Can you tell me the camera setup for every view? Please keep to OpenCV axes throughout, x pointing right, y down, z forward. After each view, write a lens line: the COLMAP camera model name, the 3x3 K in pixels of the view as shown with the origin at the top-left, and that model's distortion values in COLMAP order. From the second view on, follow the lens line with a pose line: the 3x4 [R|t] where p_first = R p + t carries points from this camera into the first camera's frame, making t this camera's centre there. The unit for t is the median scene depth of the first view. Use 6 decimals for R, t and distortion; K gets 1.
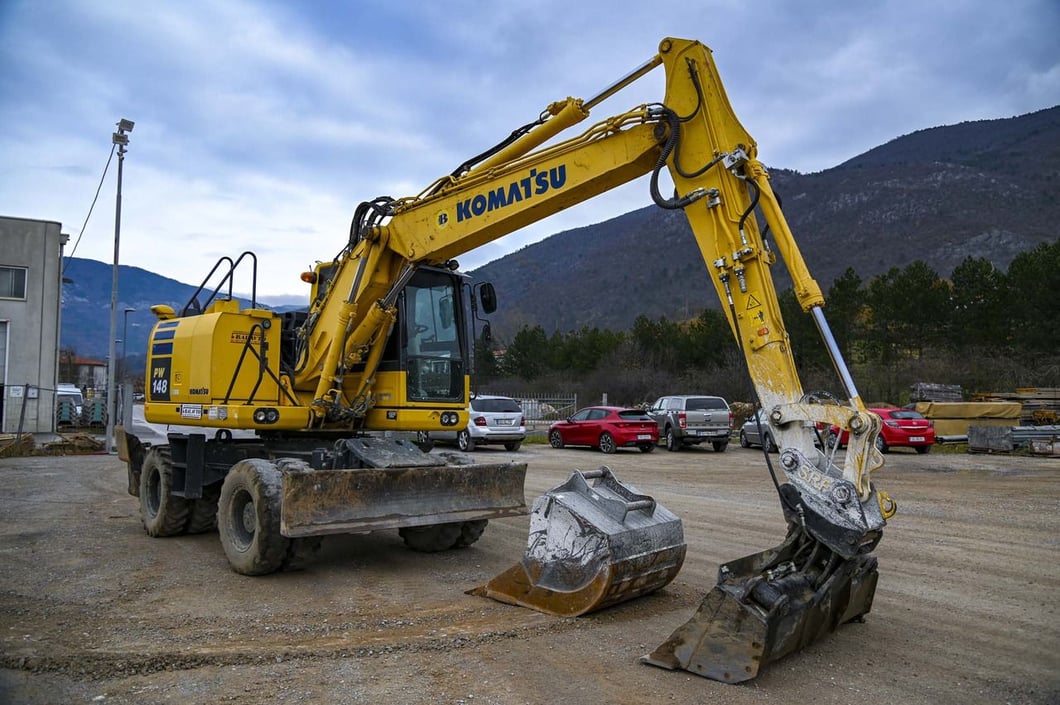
lens RADIAL K [[811.7, 0, 531.4], [0, 811.7, 347.4], [0, 0, 1]] dist [-0.072128, 0.015248]
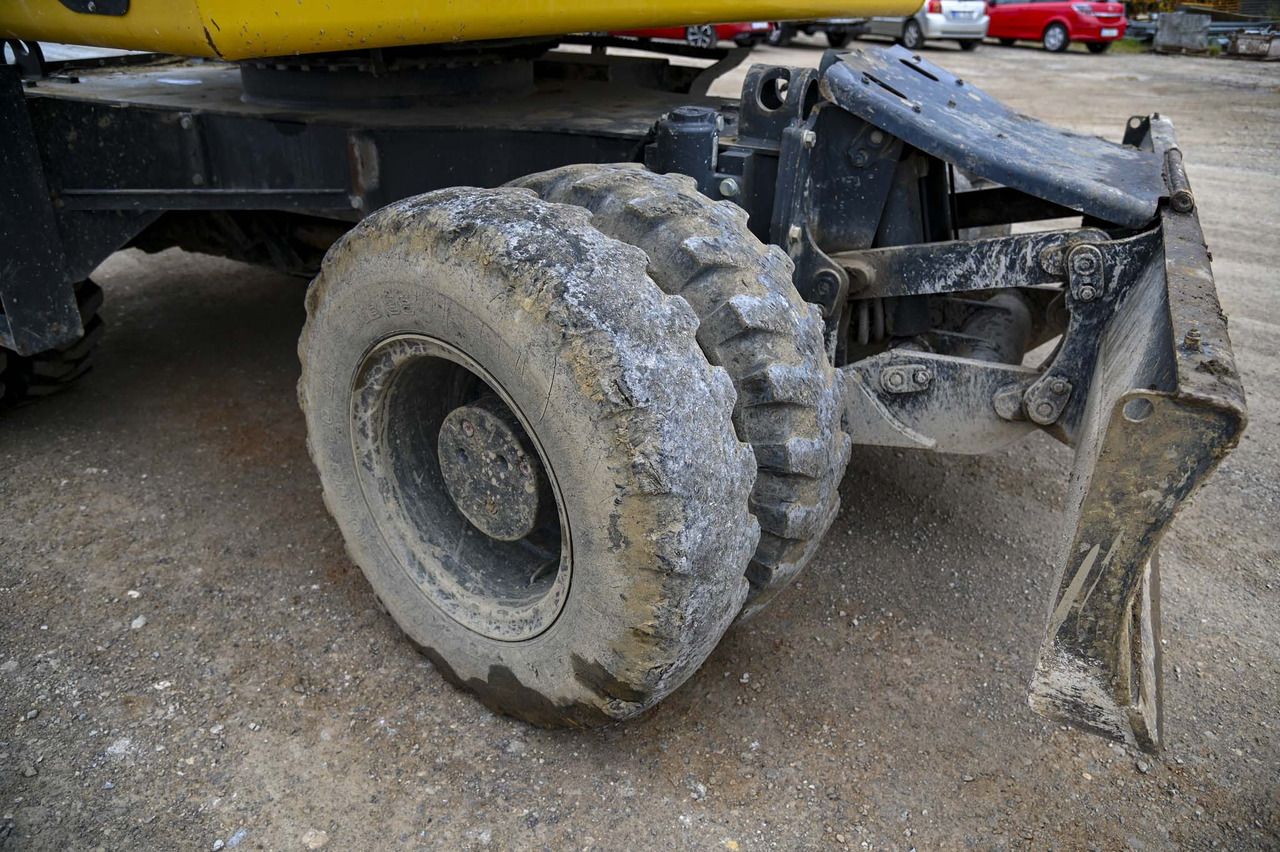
lens RADIAL K [[868.8, 0, 648.3], [0, 868.8, 418.4], [0, 0, 1]] dist [-0.107060, 0.062783]
pose [[0.953512, -0.134558, 0.269644, -0.559402], [-0.028282, 0.850871, 0.524613, 0.093482], [-0.300024, -0.507851, 0.807511, 1.140706]]
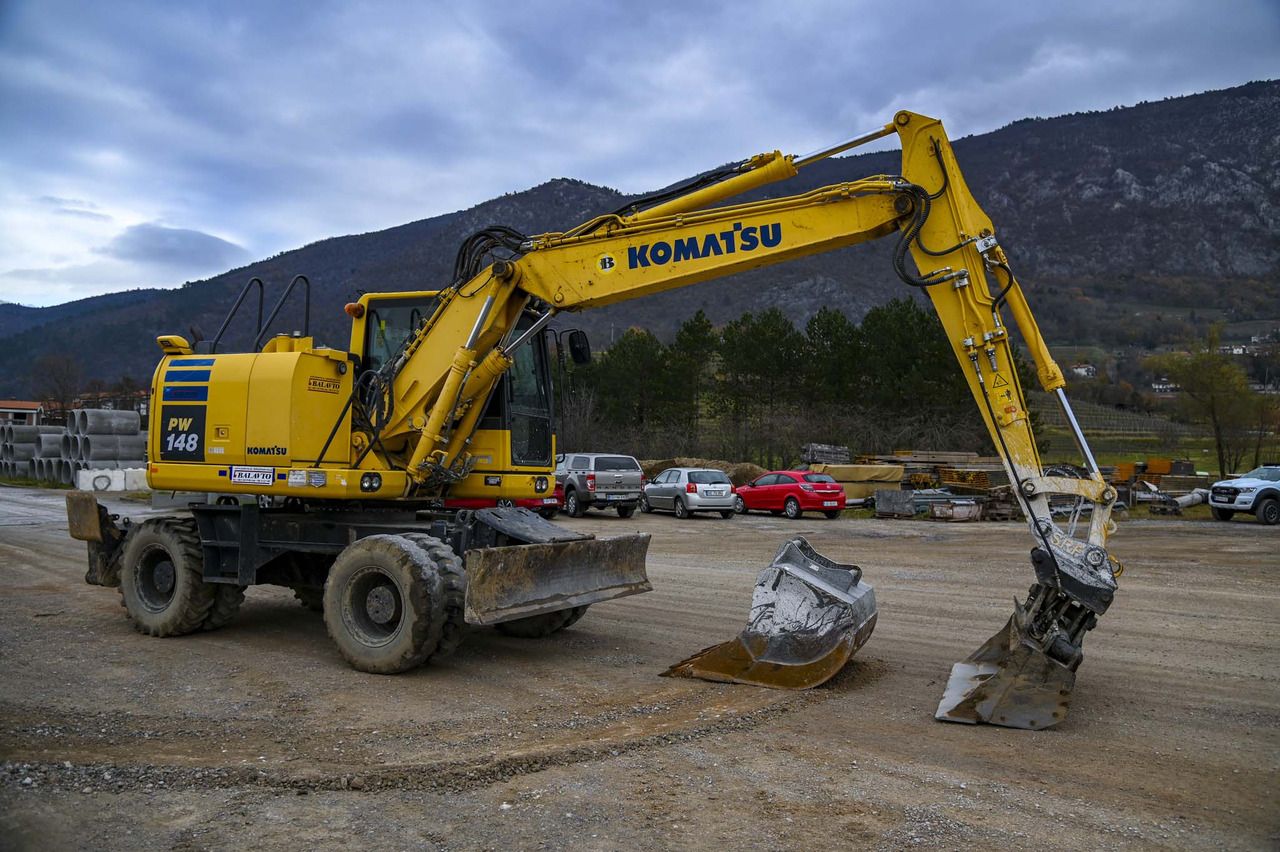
lens RADIAL K [[980.2, 0, 642.3], [0, 980.2, 425.7], [0, 0, 1]] dist [-0.072128, 0.015248]
pose [[0.936919, 0.024003, 0.348721, -0.456754], [-0.036757, 0.998874, 0.030001, -0.013952], [-0.347608, -0.040927, 0.936746, -0.030288]]
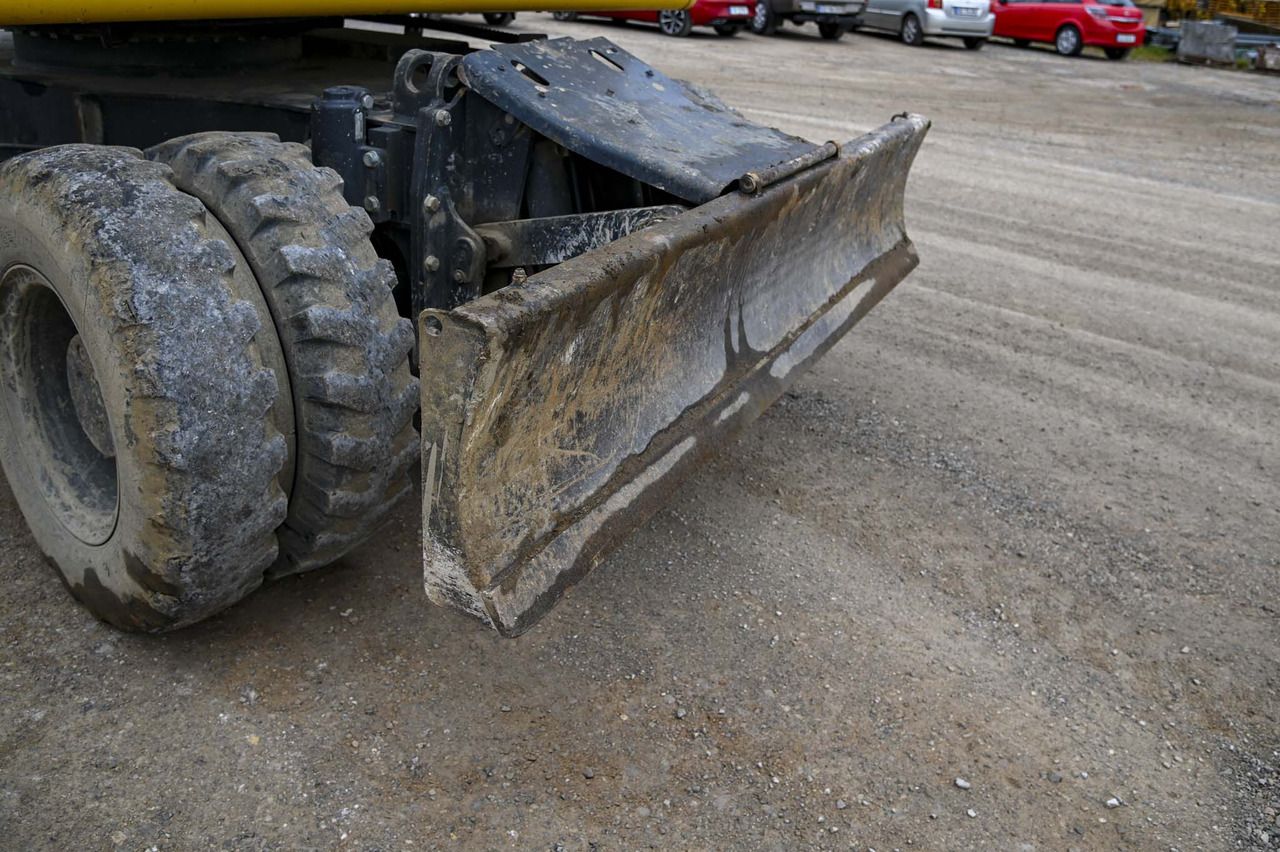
lens RADIAL K [[980.2, 0, 618.2], [0, 980.2, 348.6], [0, 0, 1]] dist [-0.072128, 0.015248]
pose [[0.961423, -0.055966, 0.269321, -0.502826], [-0.072302, 0.893243, 0.443722, 0.082974], [-0.265402, -0.446077, 0.854738, 1.085408]]
